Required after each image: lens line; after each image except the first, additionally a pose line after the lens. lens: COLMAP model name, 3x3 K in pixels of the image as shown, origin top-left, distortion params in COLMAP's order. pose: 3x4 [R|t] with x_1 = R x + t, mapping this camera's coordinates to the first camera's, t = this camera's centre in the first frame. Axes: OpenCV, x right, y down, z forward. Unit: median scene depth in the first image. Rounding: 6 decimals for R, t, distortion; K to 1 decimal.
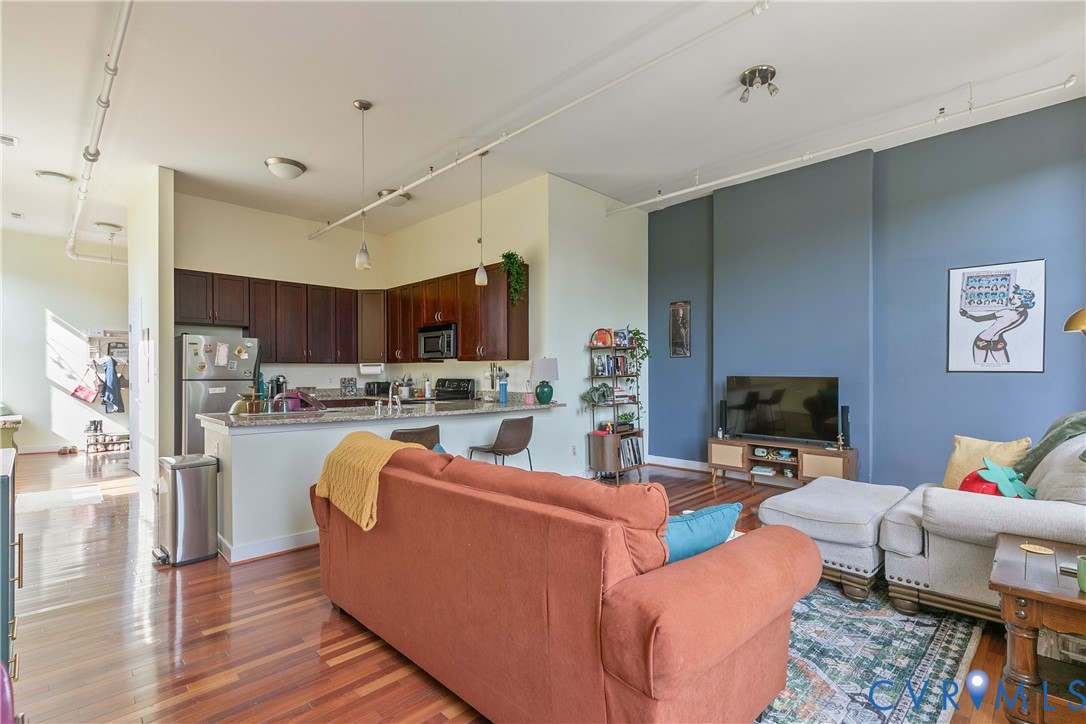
lens RADIAL K [[501.6, 0, 545.4], [0, 501.6, 371.3], [0, 0, 1]] dist [0.006786, -0.000374]
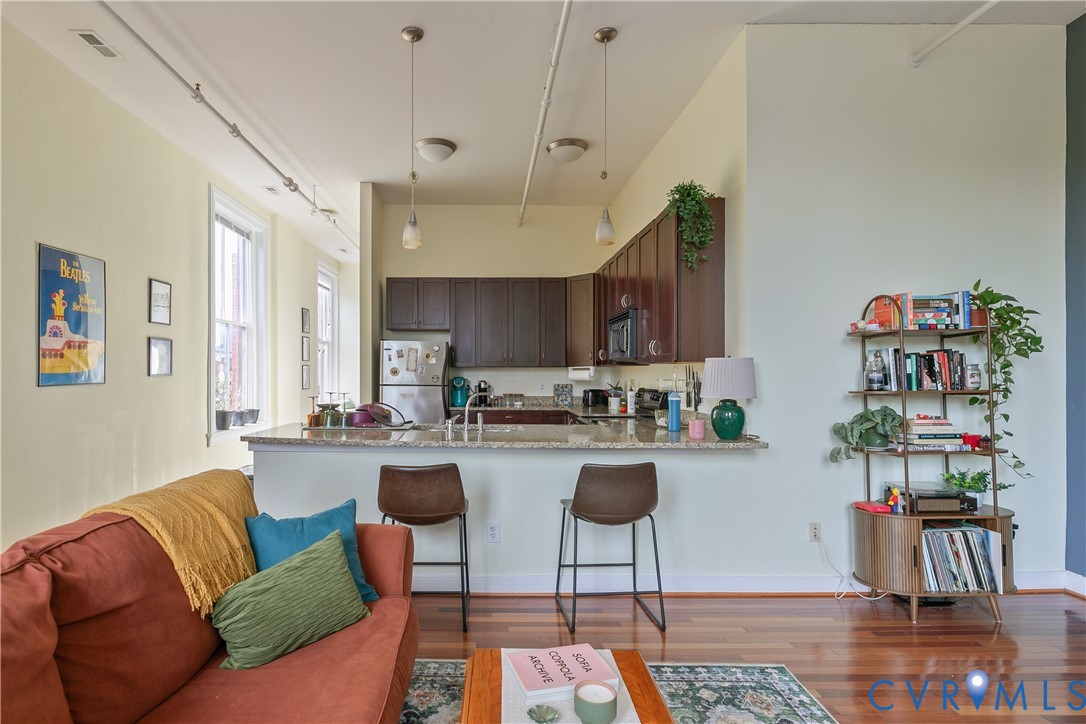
lens RADIAL K [[551.7, 0, 489.8], [0, 551.7, 371.9], [0, 0, 1]] dist [0.000207, -0.000212]
pose [[0.706644, 0.001212, -0.707568, 0.223280], [-0.001462, 0.999999, 0.000252, -0.009615], [0.707567, 0.000856, 0.706645, 0.345353]]
